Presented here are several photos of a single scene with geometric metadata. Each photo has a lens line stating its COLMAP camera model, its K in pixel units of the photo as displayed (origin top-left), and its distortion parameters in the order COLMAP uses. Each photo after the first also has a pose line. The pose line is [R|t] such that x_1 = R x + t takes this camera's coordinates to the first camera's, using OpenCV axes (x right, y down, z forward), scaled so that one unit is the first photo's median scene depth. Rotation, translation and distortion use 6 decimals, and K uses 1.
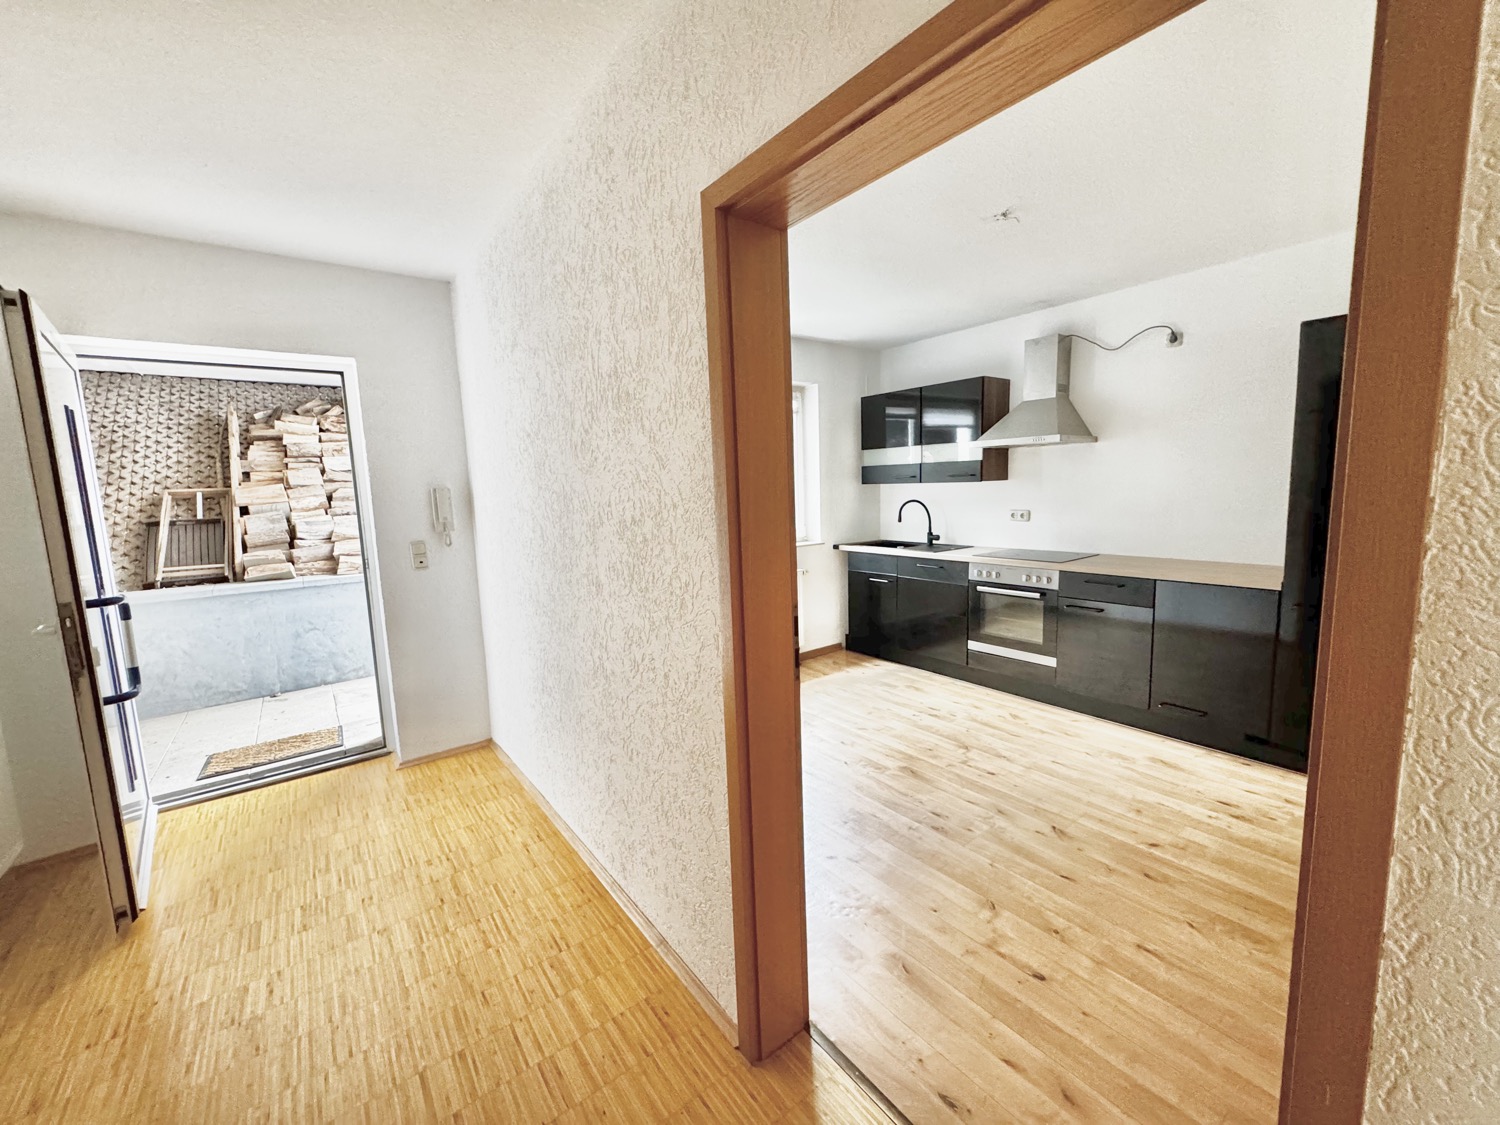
lens RADIAL K [[603.0, 0, 745.0], [0, 603.0, 560.8], [0, 0, 1]] dist [0.000496, 0.000682]
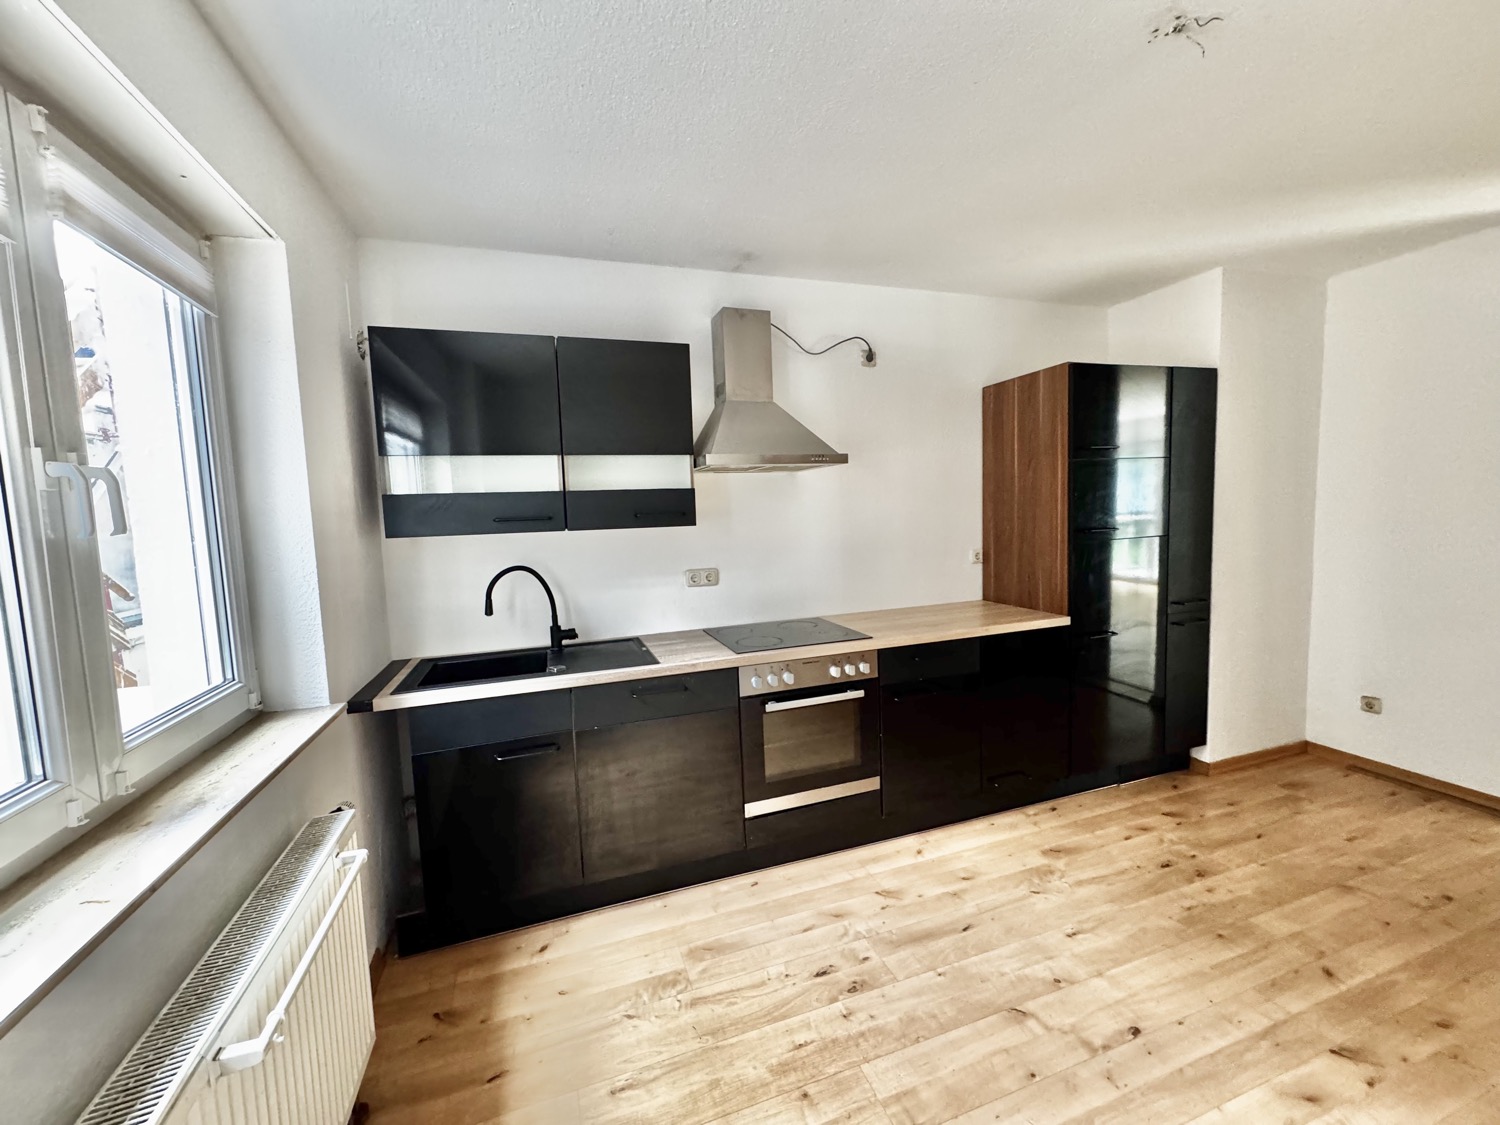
lens RADIAL K [[598.0, 0, 750.0], [0, 598.0, 564.5], [0, 0, 1]] dist [0.000969, 0.000127]
pose [[0.308170, -0.061524, 0.949340, -0.151674], [0.145610, 0.989199, 0.016840, -0.102781], [-0.940122, 0.133044, 0.313800, 0.833087]]
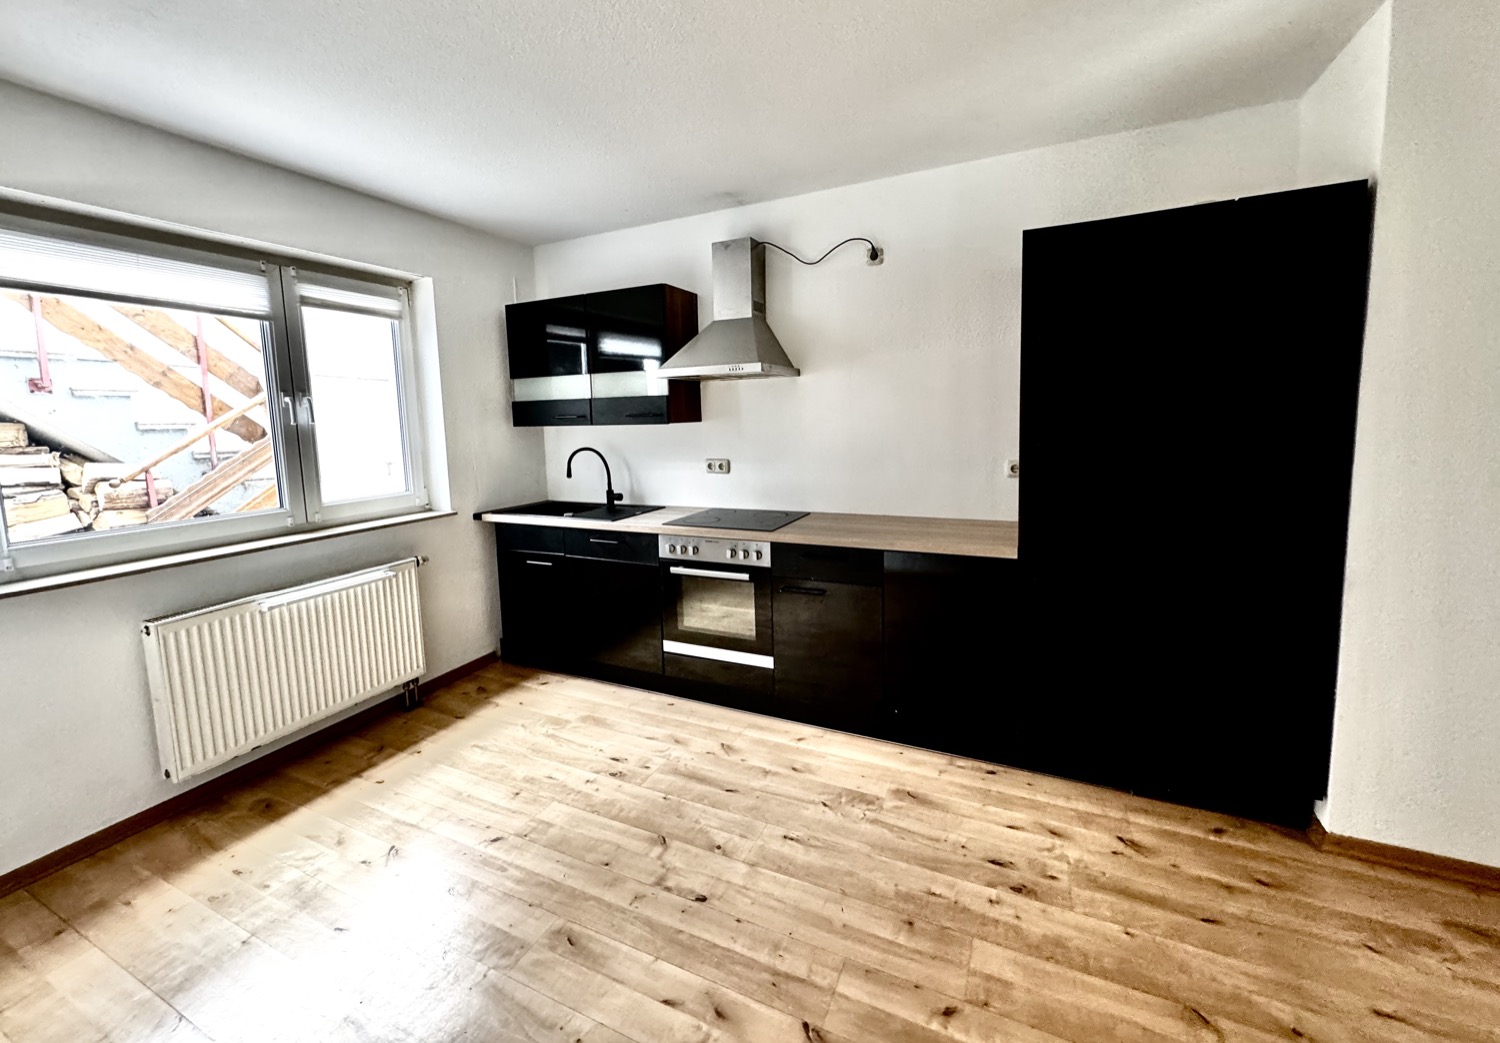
lens RADIAL K [[598.4, 0, 748.9], [0, 598.4, 480.5], [0, 0, 1]] dist [-0.000296, 0.000188]
pose [[0.884662, -0.040236, 0.464493, 0.140107], [0.055539, 0.998270, -0.019303, -0.043271], [-0.462913, 0.042874, 0.885366, 0.317835]]
